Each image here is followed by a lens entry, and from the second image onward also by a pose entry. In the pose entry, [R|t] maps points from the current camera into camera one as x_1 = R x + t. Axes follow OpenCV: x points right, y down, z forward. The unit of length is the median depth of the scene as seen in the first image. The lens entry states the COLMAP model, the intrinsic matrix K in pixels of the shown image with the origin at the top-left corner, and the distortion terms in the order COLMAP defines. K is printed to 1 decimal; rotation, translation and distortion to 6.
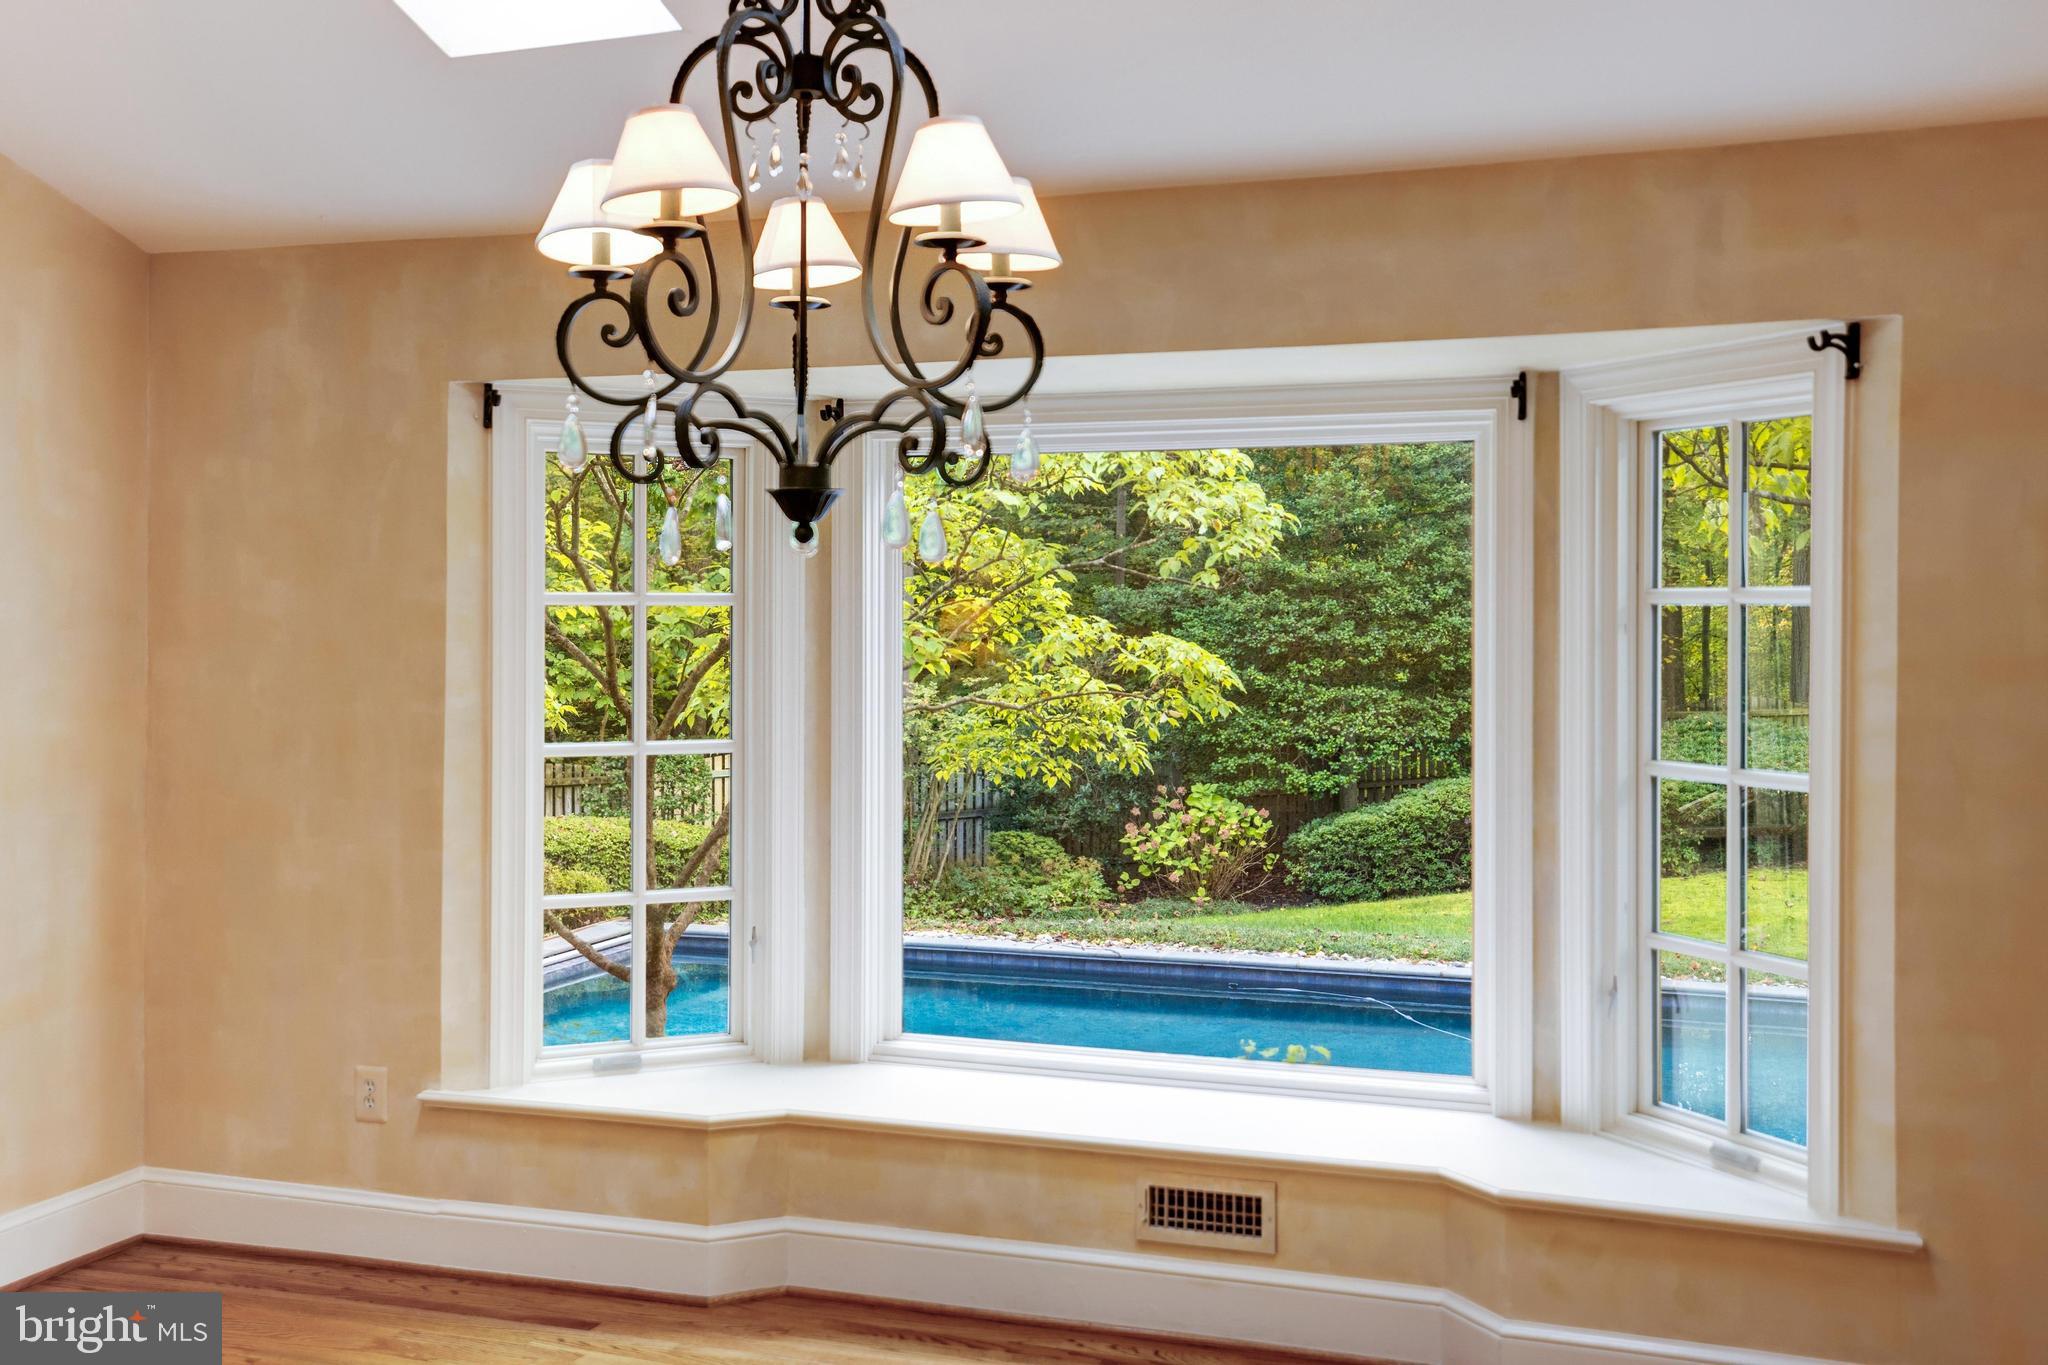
lens RADIAL K [[2090.0, 0, 1024.0], [0, 2090.0, 682.5], [0, 0, 1]] dist [0.050008, 0.003436]
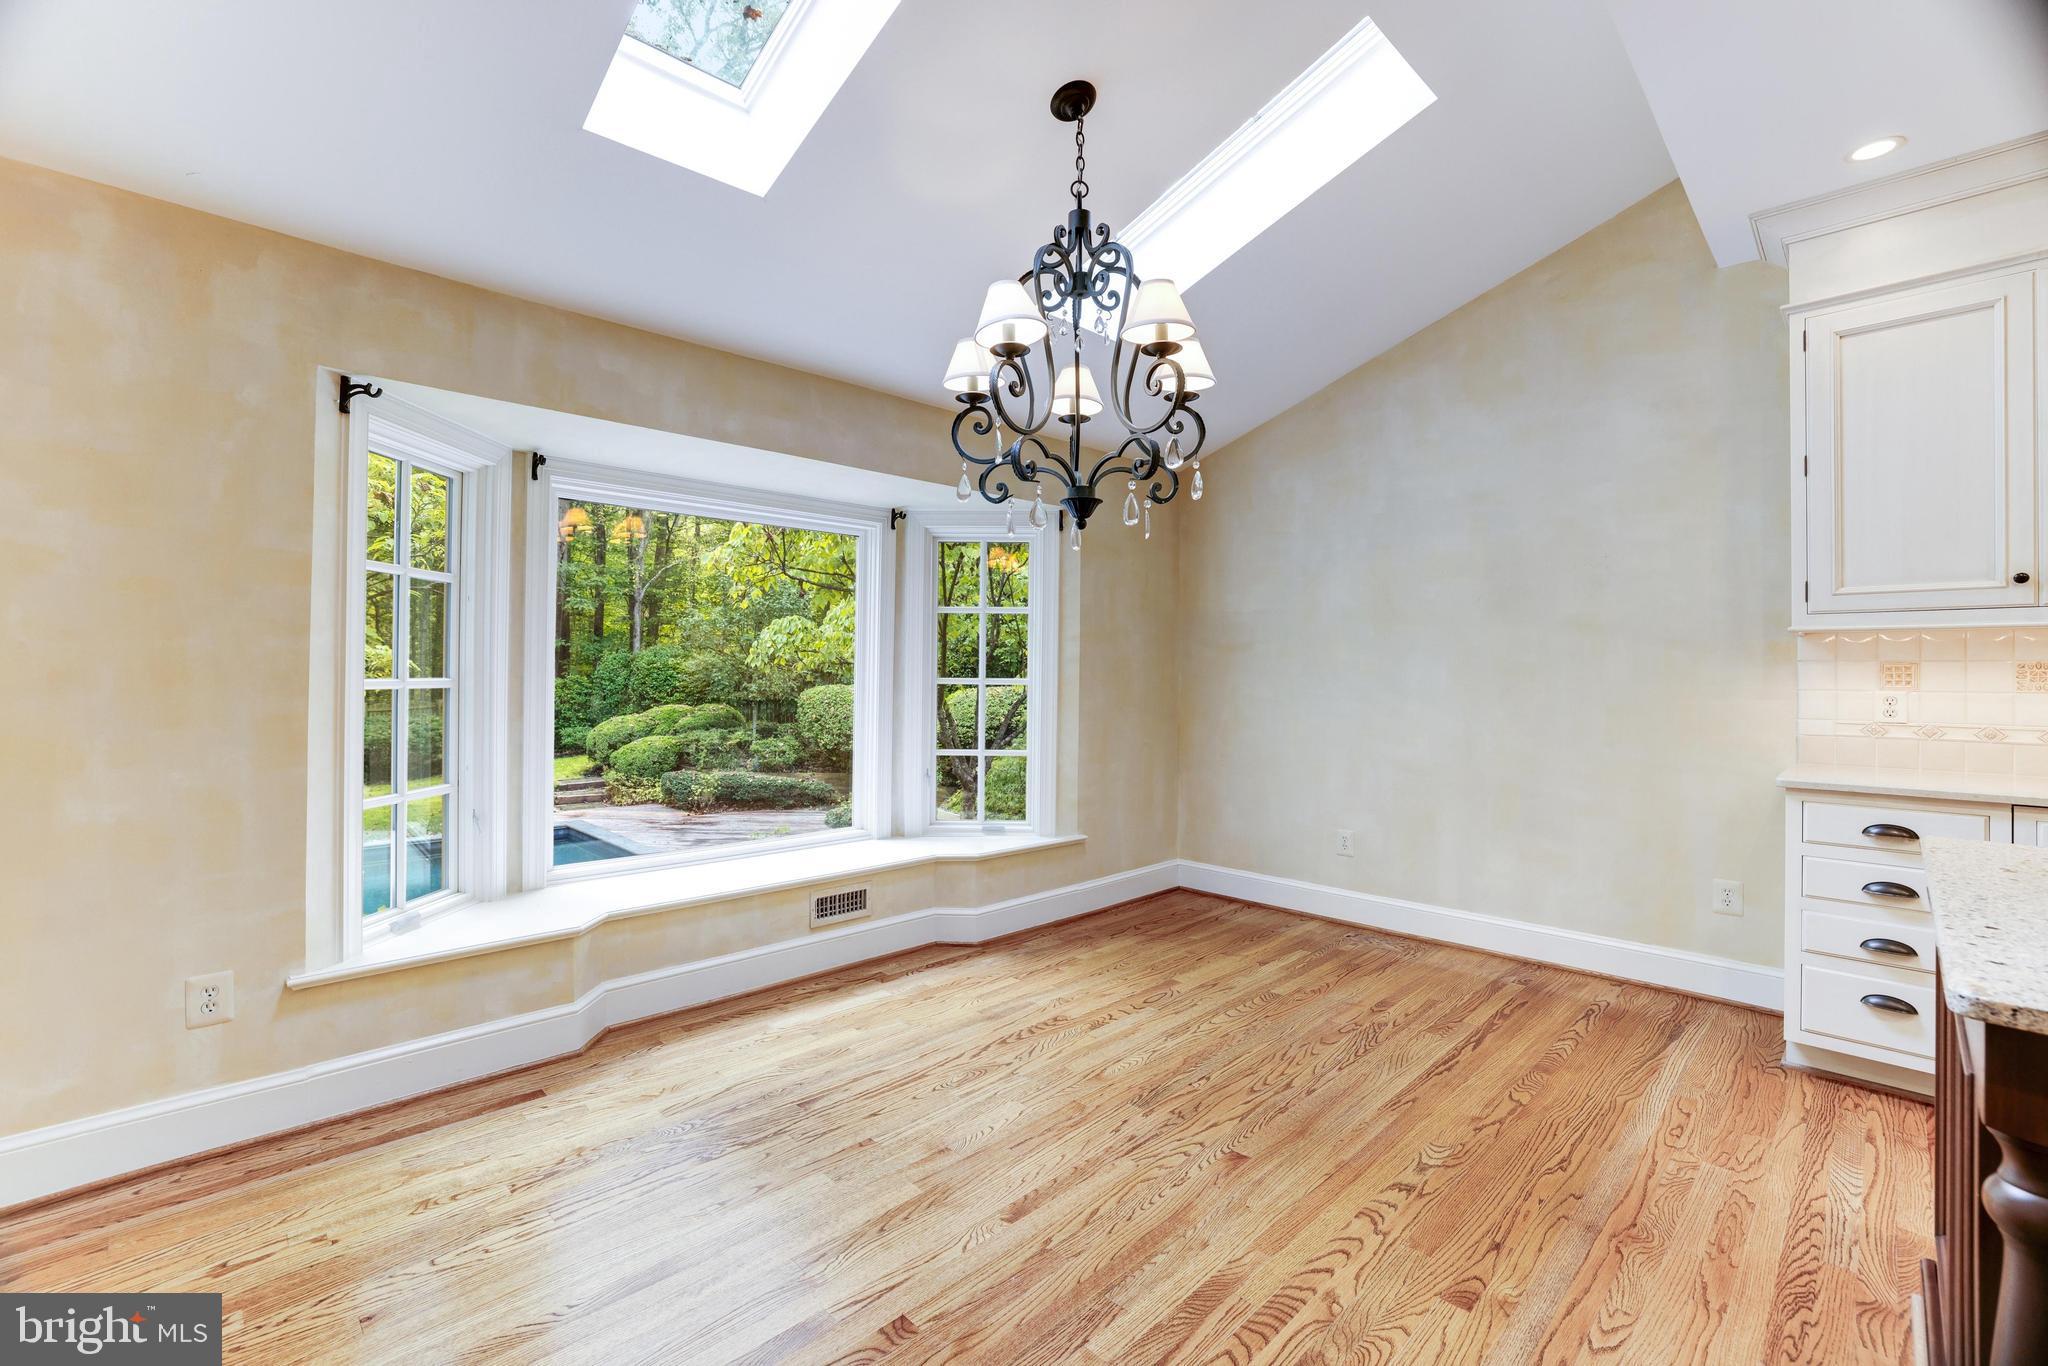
lens RADIAL K [[892.5, 0, 1024.0], [0, 892.5, 683.0], [0, 0, 1]] dist [-0.000189, 0.000320]
pose [[0.452545, -0.009142, 0.891695, -0.580400], [0.029088, 0.999567, -0.004514, 0.051882], [-0.891267, 0.027980, 0.452615, 0.453455]]
